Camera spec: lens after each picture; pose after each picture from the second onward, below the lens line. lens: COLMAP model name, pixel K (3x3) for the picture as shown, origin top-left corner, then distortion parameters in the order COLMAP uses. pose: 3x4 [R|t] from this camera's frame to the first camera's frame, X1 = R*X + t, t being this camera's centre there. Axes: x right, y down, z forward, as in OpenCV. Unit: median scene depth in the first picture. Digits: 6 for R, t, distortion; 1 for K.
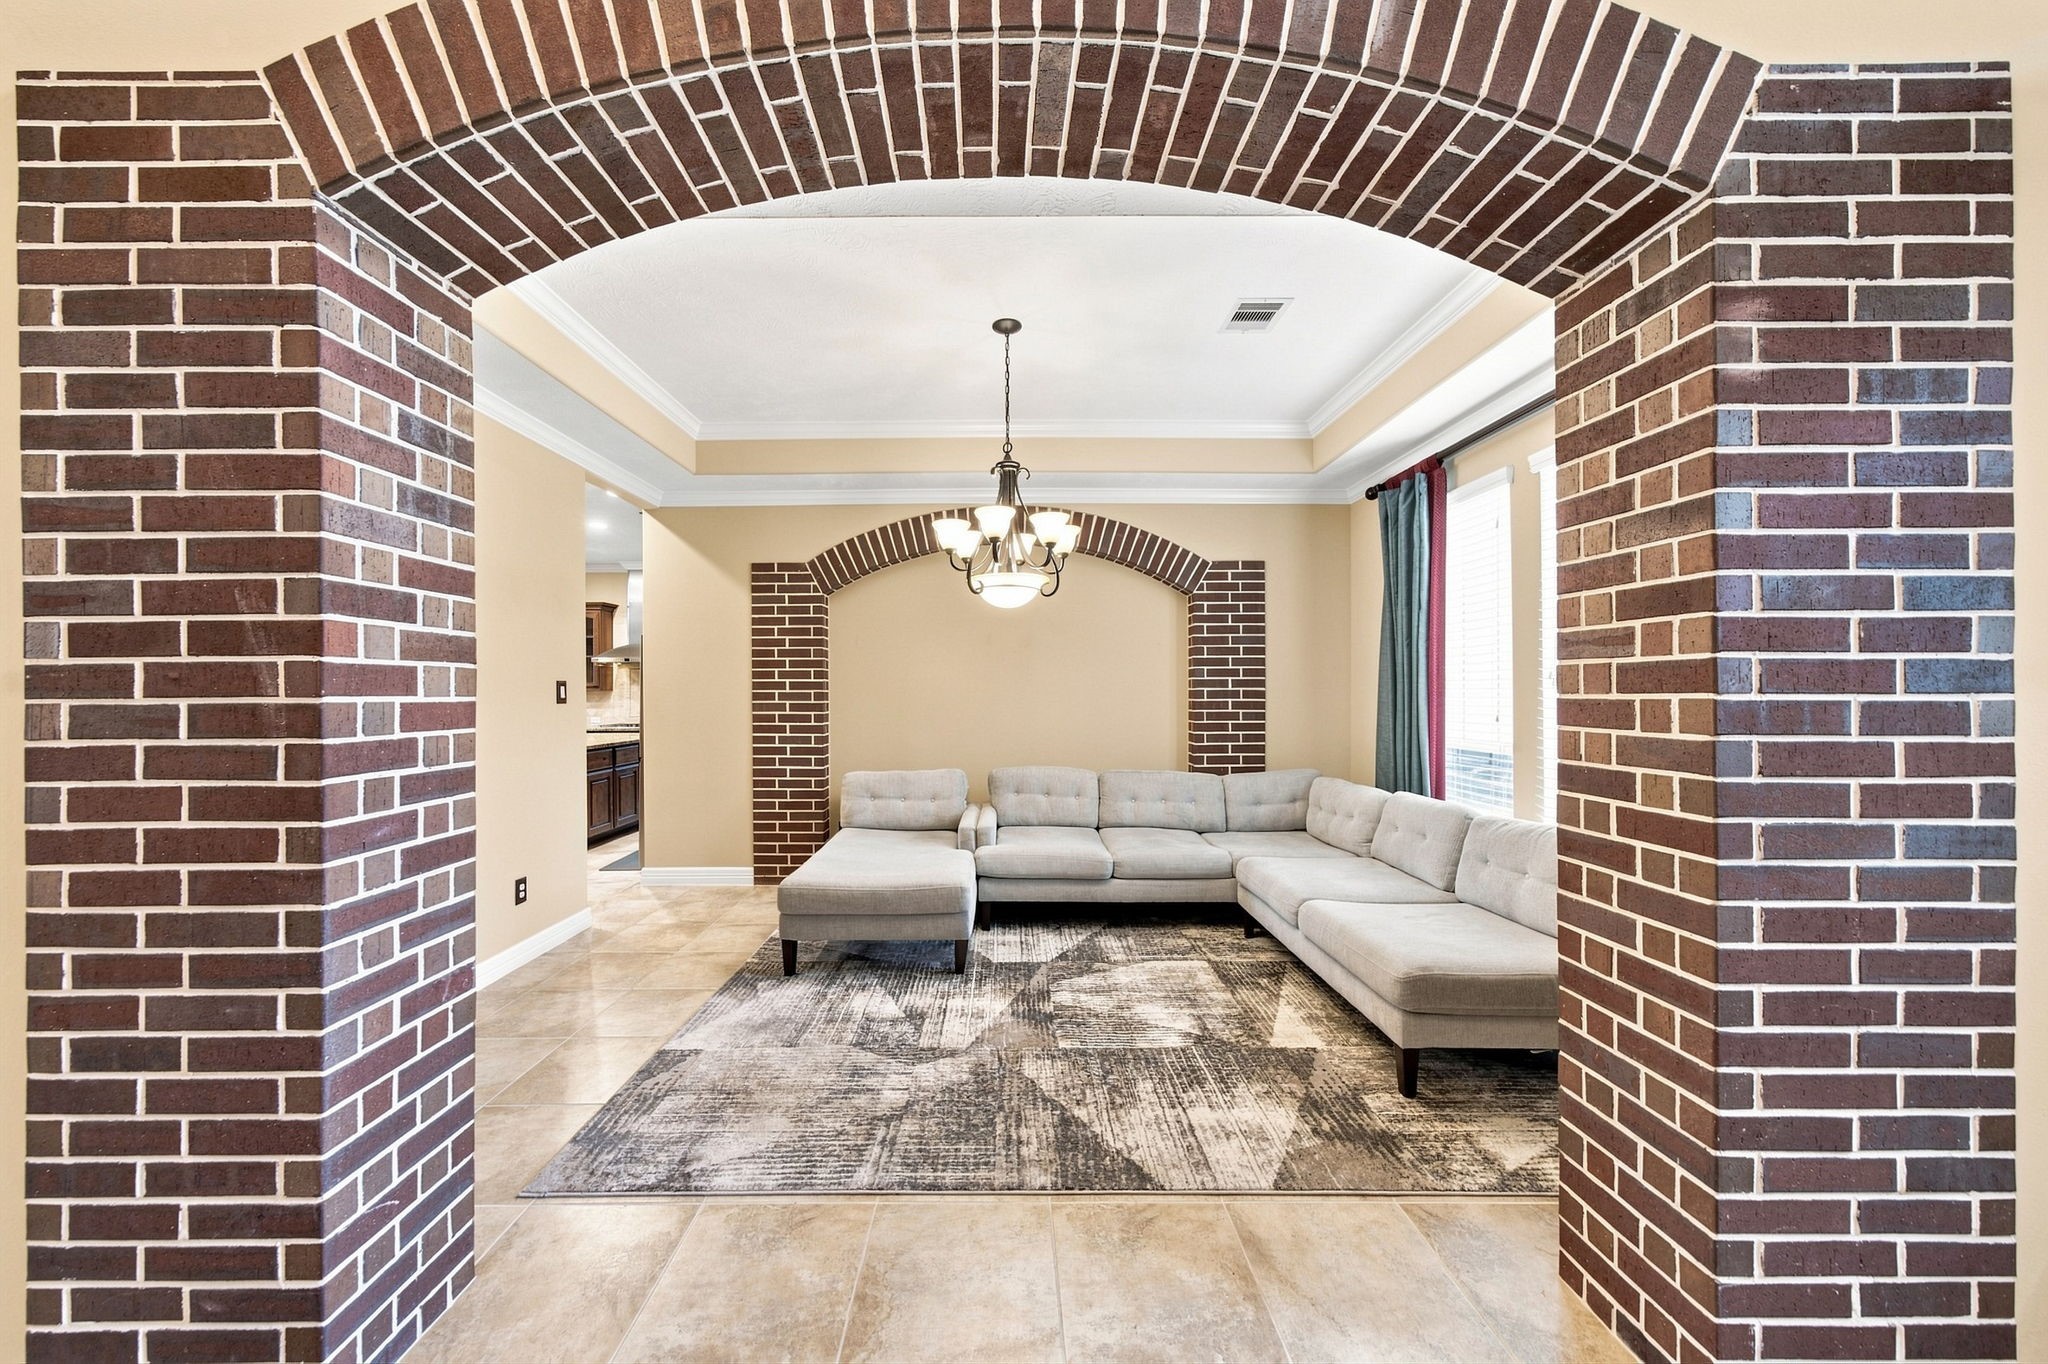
lens RADIAL K [[758.6, 0, 1021.0], [0, 758.6, 692.0], [0, 0, 1]] dist [0.014090, 0.000329]
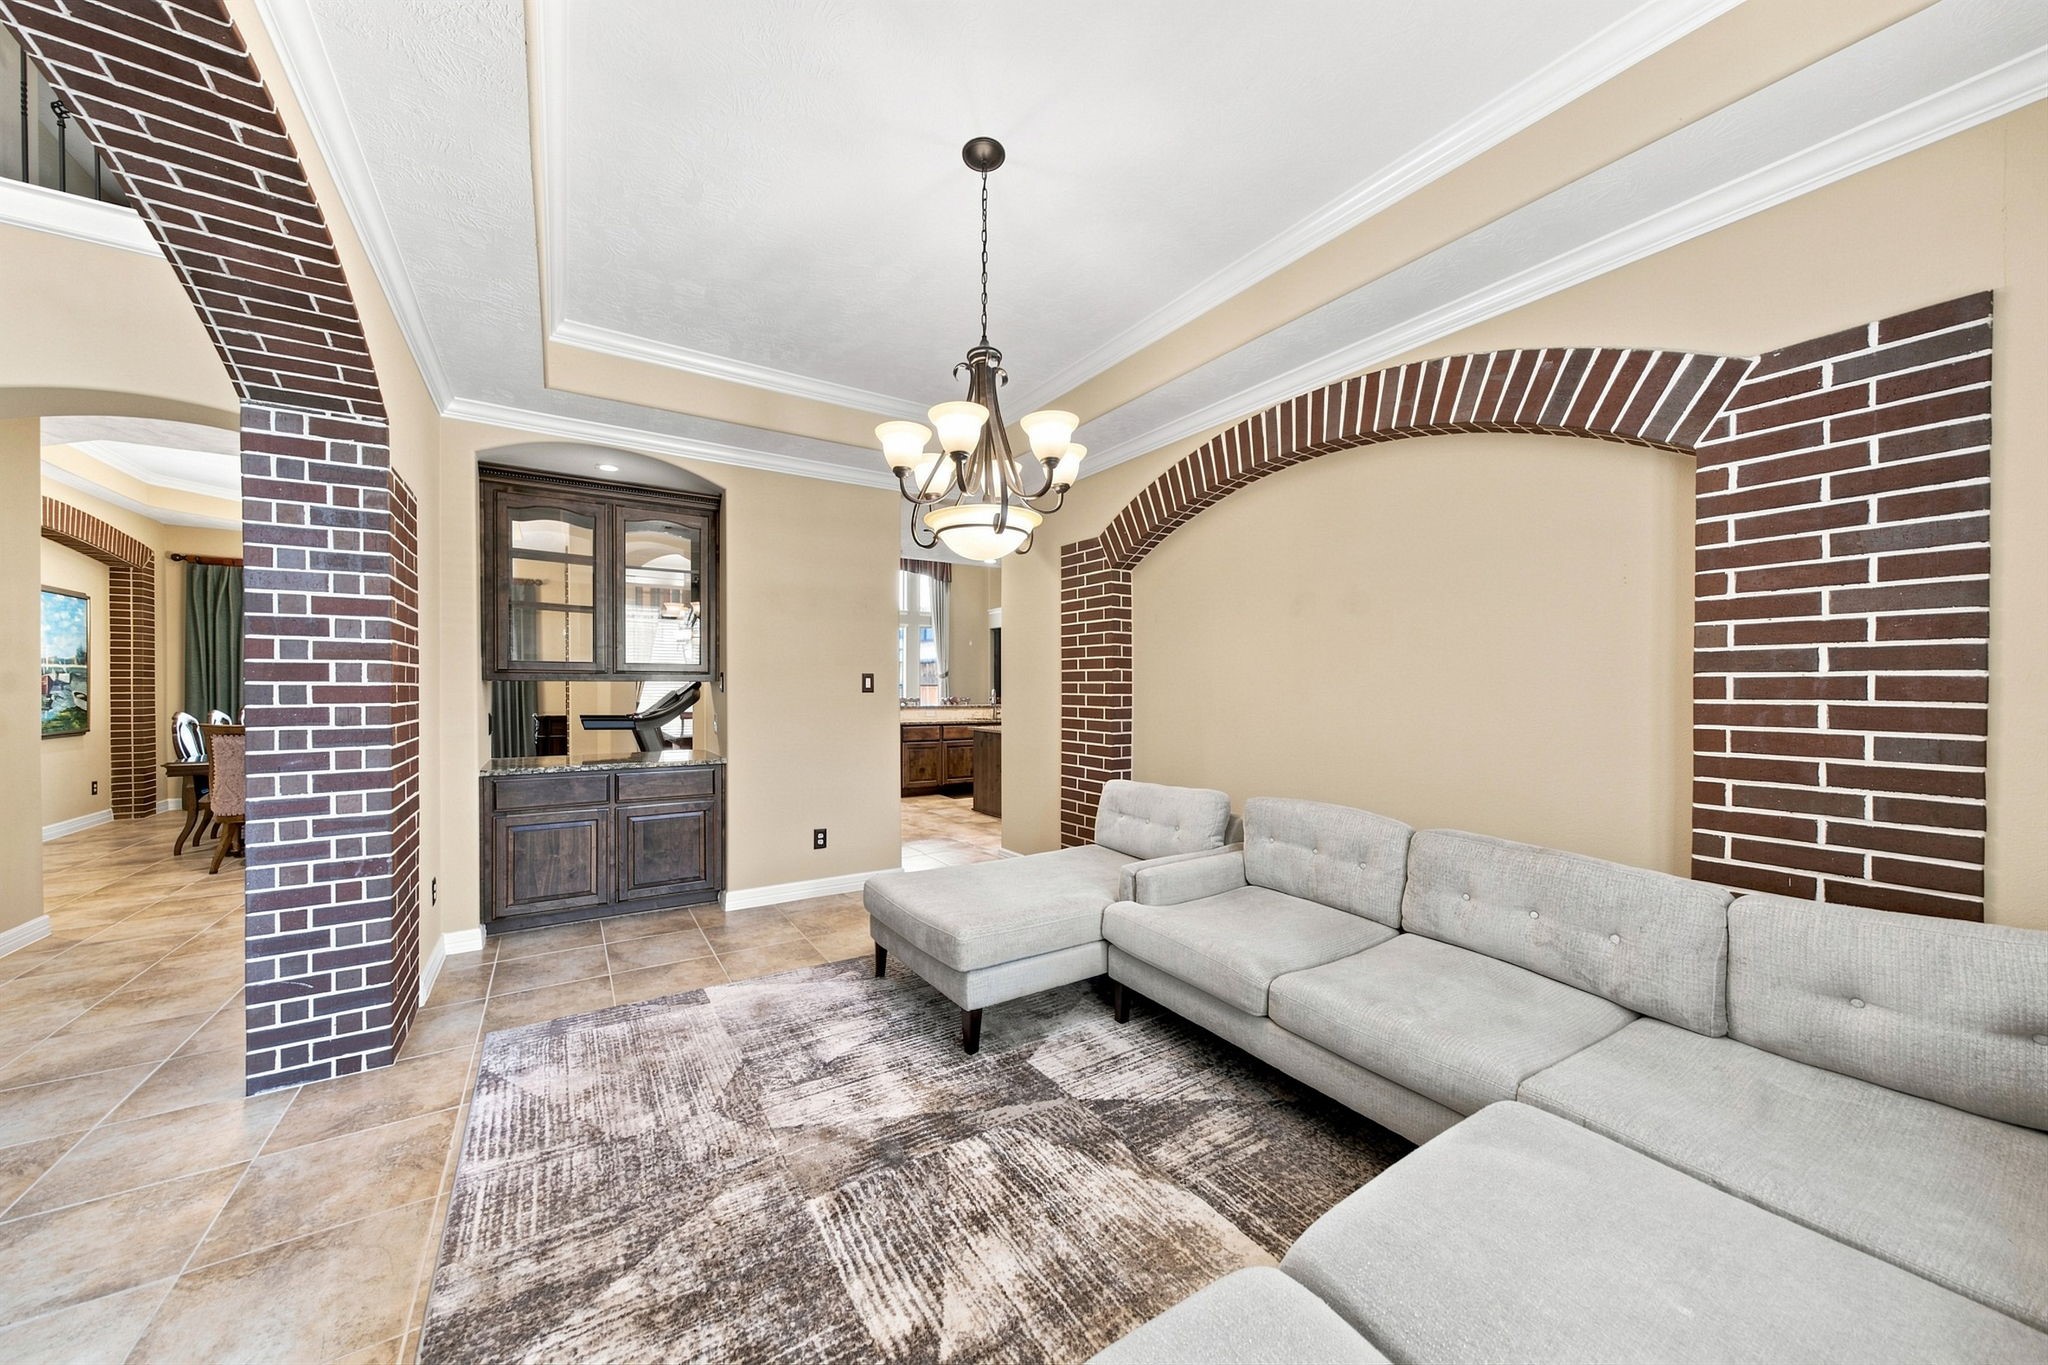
lens RADIAL K [[737.3, 0, 1017.5], [0, 737.3, 683.6], [0, 0, 1]] dist [-0.000787, 0.006420]
pose [[0.490746, 0.001811, -0.871301, 0.424828], [-0.002779, 0.999996, 0.000514, 0.001678], [0.871298, 0.002169, 0.490749, 0.495889]]
